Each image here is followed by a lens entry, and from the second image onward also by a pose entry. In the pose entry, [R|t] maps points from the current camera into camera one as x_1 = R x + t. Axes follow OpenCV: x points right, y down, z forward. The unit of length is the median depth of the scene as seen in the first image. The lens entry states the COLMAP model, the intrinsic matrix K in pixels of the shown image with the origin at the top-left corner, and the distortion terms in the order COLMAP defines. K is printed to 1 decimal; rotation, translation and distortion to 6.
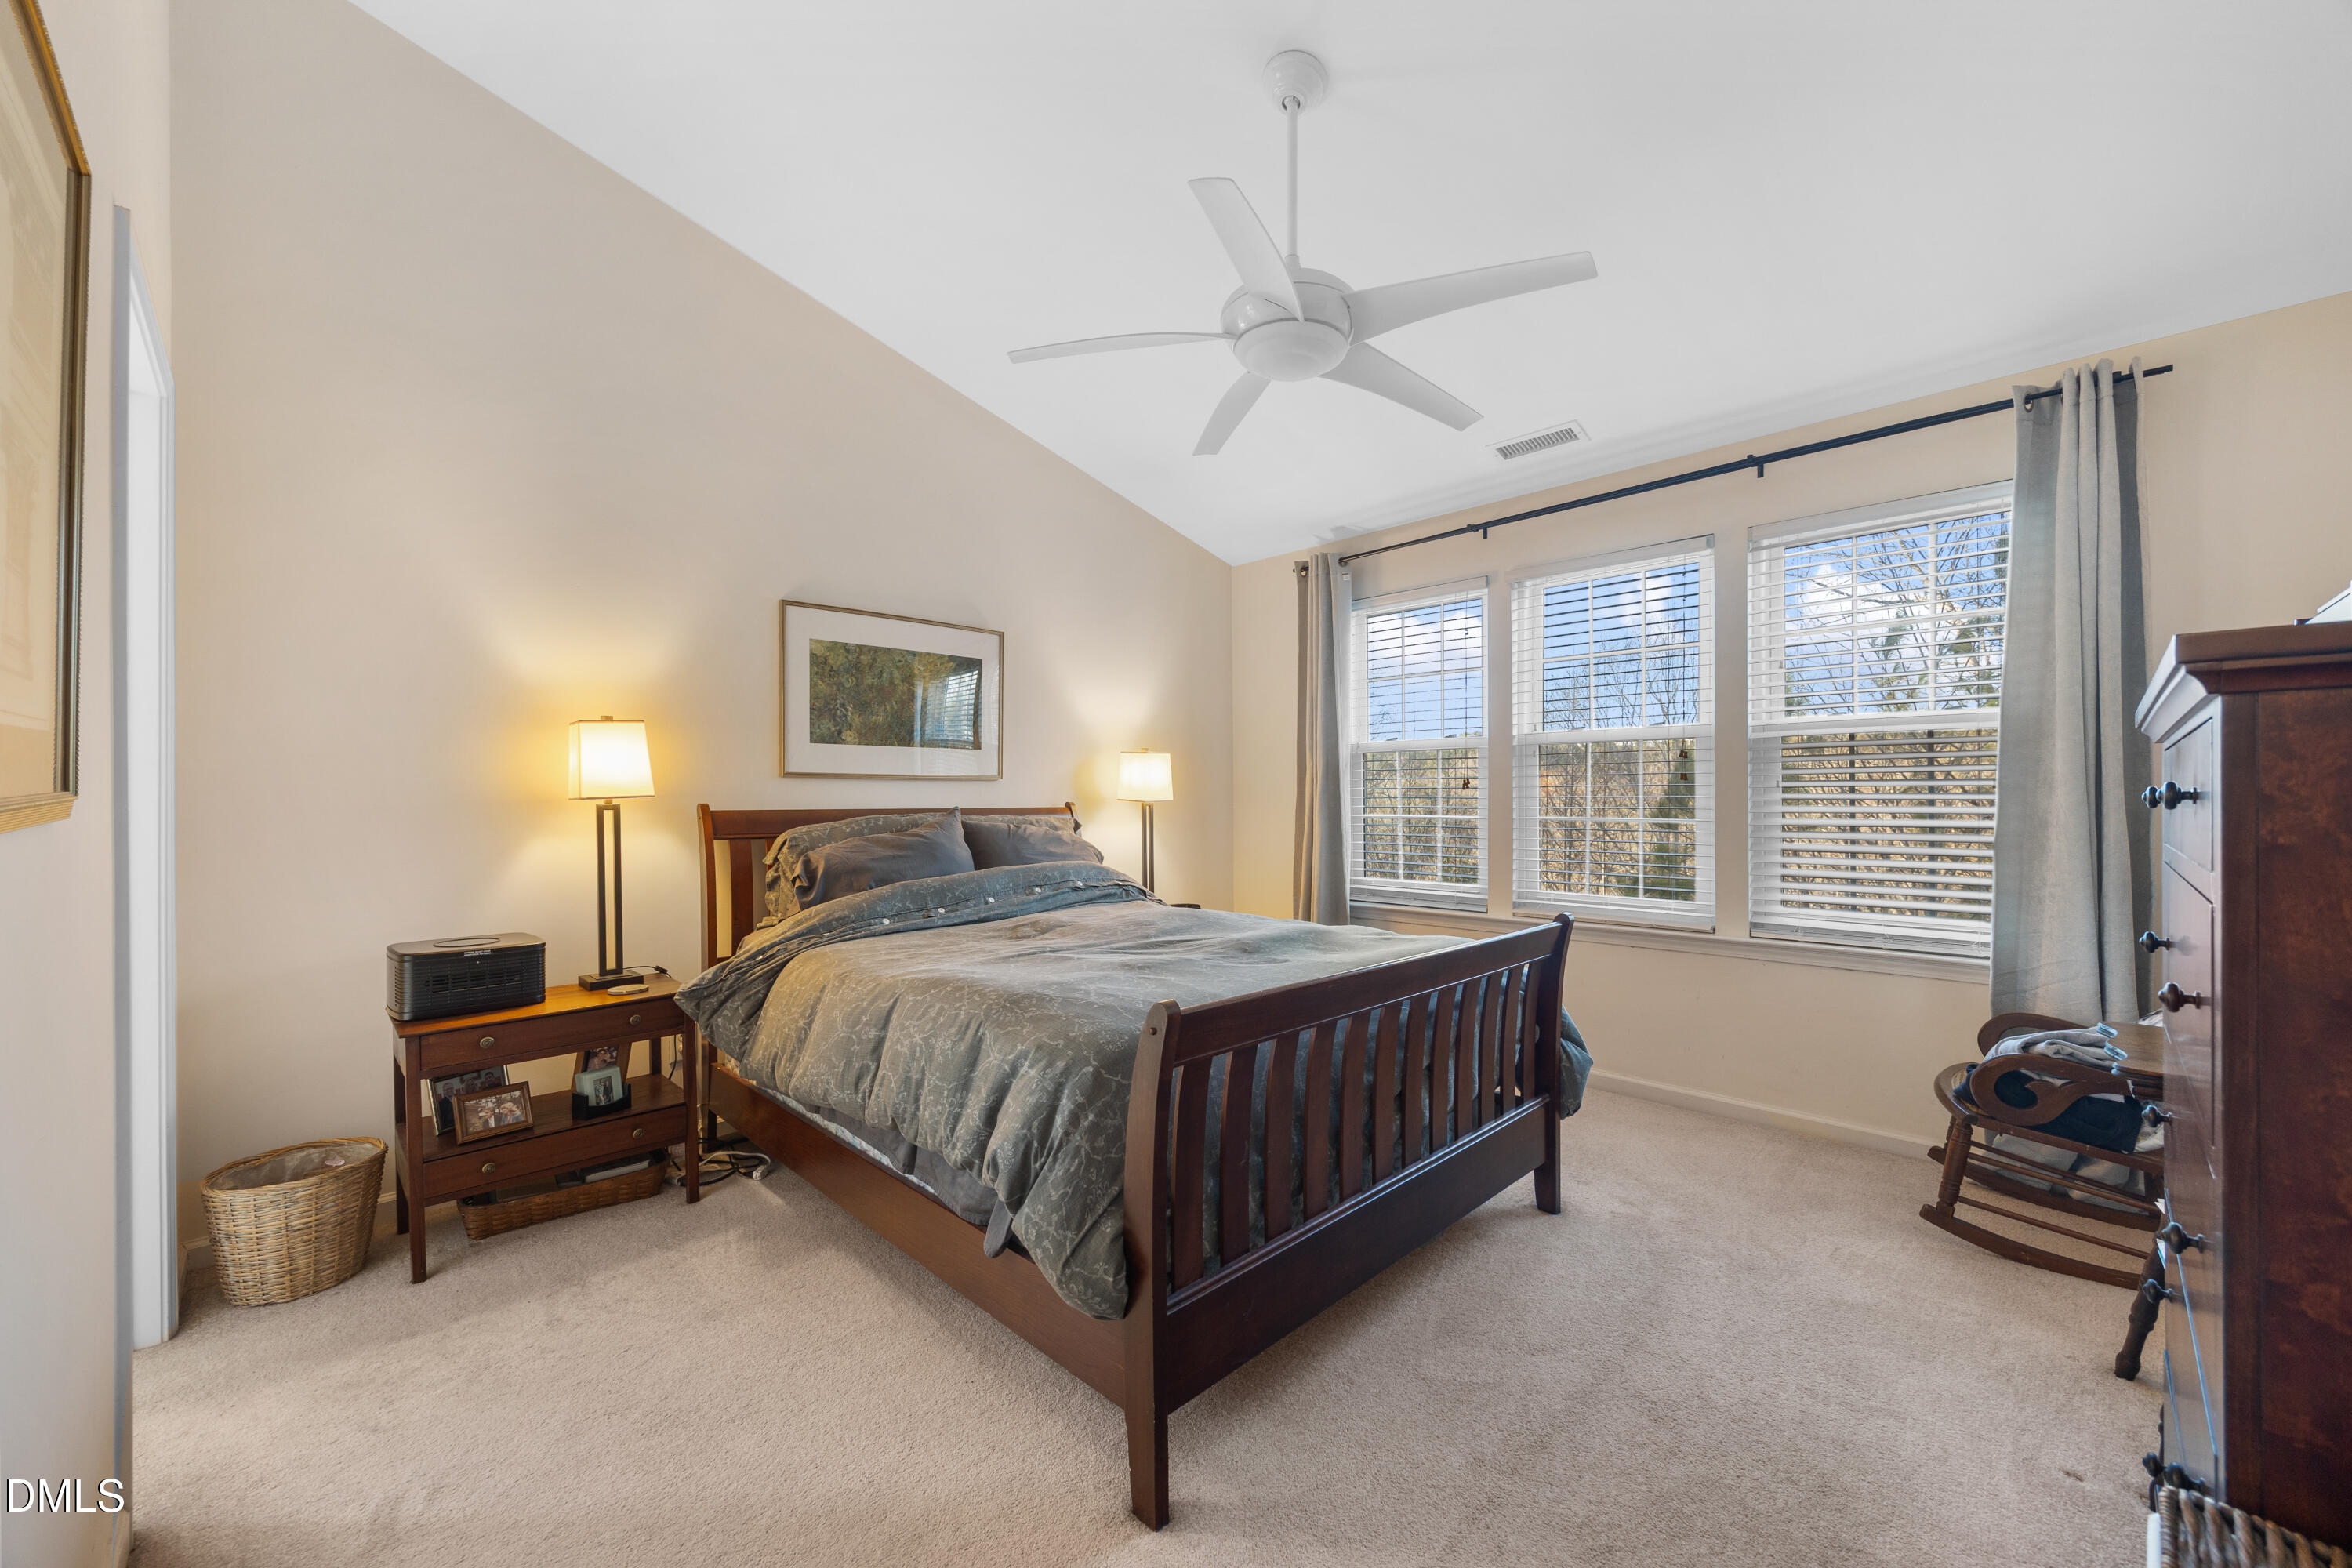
lens RADIAL K [[921.4, 0, 1115.2], [0, 921.4, 797.5], [0, 0, 1]] dist [0.002930, -0.000956]
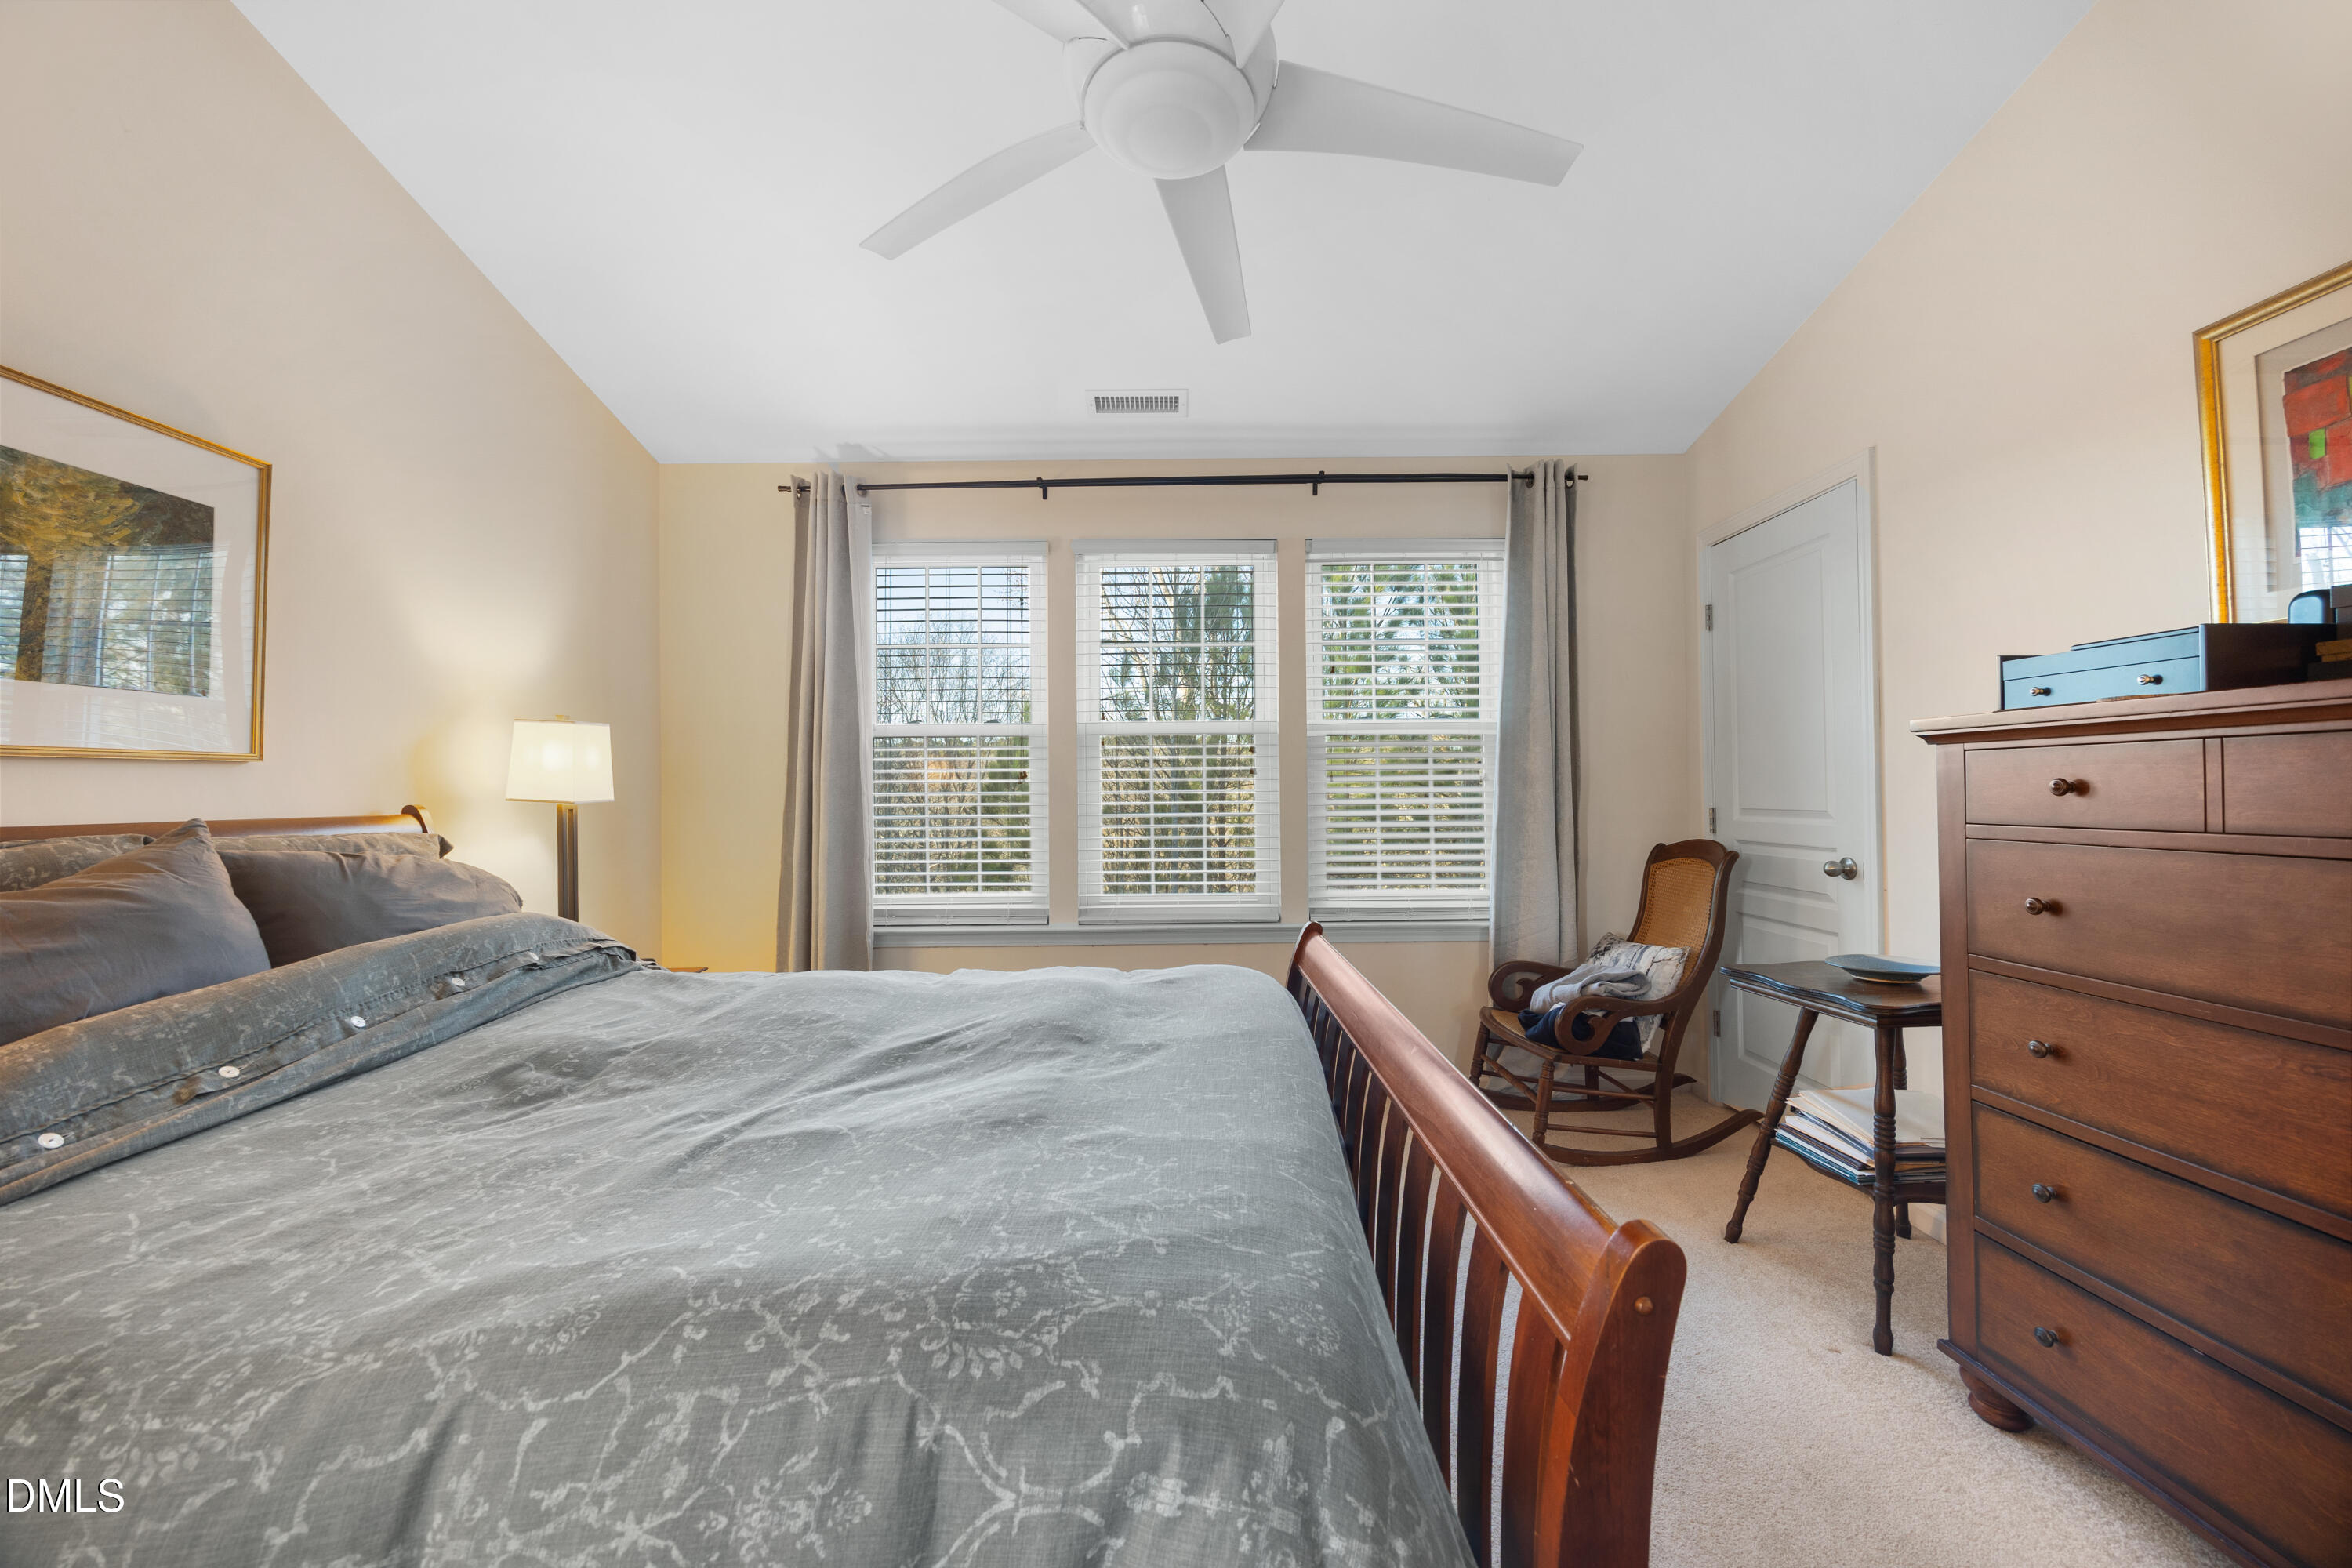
lens RADIAL K [[921.4, 0, 1183.7], [0, 921.4, 782.5], [0, 0, 1]] dist [0.002930, -0.000956]
pose [[0.669560, 0.003764, 0.742748, -0.184508], [0.006080, 0.999926, -0.010548, -0.000058], [-0.742733, 0.011578, 0.669488, 0.356509]]
